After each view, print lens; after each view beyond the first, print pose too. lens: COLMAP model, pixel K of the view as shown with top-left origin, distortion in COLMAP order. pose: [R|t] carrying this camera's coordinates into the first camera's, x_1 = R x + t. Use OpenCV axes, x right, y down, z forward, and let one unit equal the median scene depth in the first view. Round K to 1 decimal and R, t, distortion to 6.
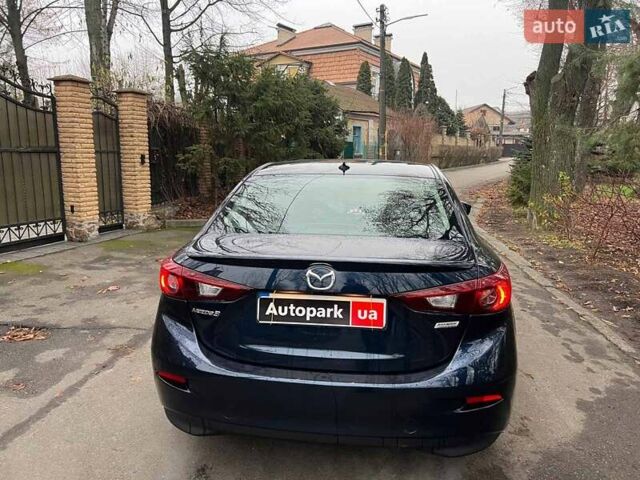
lens RADIAL K [[486.4, 0, 318.4], [0, 486.4, 237.1], [0, 0, 1]] dist [0.050359, -0.066205]
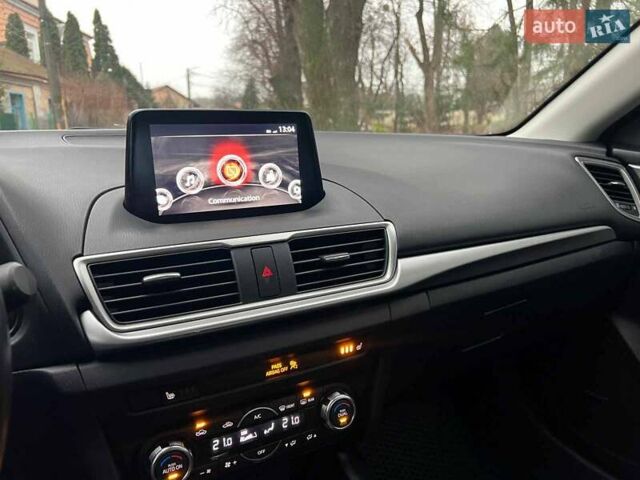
lens RADIAL K [[486.4, 0, 318.4], [0, 486.4, 237.1], [0, 0, 1]] dist [0.050359, -0.066205]
pose [[0.814824, -0.137009, 0.563286, 0.018242], [0.122844, 0.990412, 0.063200, -0.024290], [-0.566544, 0.017699, 0.823842, 0.484745]]
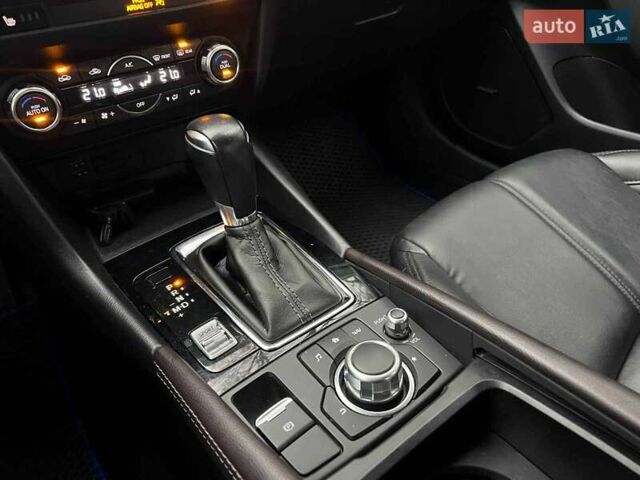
lens RADIAL K [[486.4, 0, 318.4], [0, 486.4, 237.1], [0, 0, 1]] dist [0.050359, -0.066205]
pose [[0.701814, -0.444133, 0.556960, 0.018551], [0.136619, 0.851253, 0.506659, -0.009538], [-0.699137, -0.279489, 0.658098, 0.482350]]
